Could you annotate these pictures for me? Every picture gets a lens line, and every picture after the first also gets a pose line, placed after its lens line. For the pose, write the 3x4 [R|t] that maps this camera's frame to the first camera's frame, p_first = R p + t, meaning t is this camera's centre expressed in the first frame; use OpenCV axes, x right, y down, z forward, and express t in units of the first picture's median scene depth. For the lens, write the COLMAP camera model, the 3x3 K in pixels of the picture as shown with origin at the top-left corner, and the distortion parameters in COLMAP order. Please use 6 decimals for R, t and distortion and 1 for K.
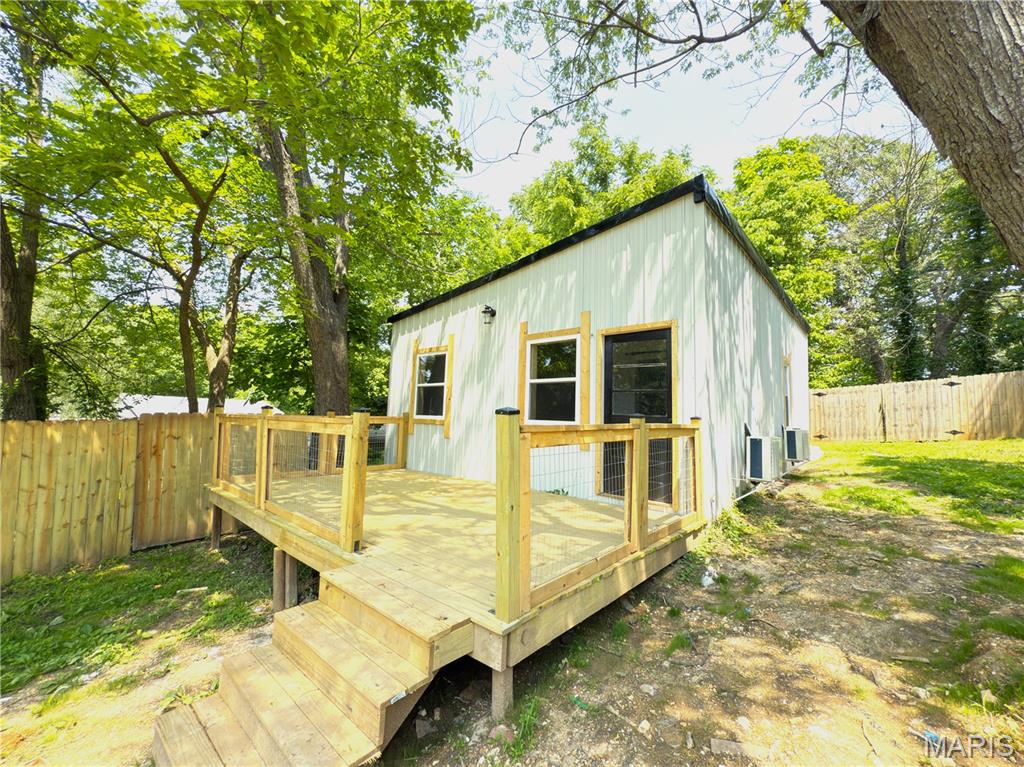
lens RADIAL K [[419.9, 0, 514.1], [0, 419.9, 382.7], [0, 0, 1]] dist [-0.000874, 0.000242]
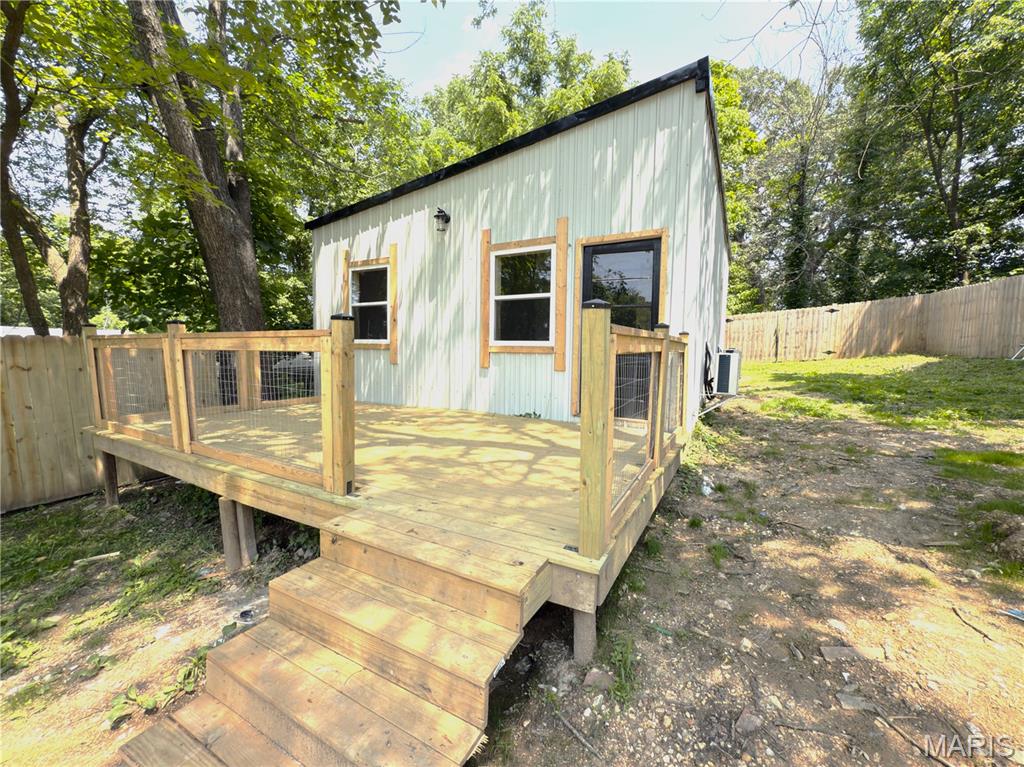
lens RADIAL K [[413.9, 0, 513.9], [0, 413.9, 384.0], [0, 0, 1]] dist [-0.000379, -0.000024]
pose [[0.975920, -0.030903, 0.215928, -0.143783], [-0.005492, 0.986119, 0.165950, 0.037157], [-0.218059, -0.163139, 0.962204, 0.123023]]
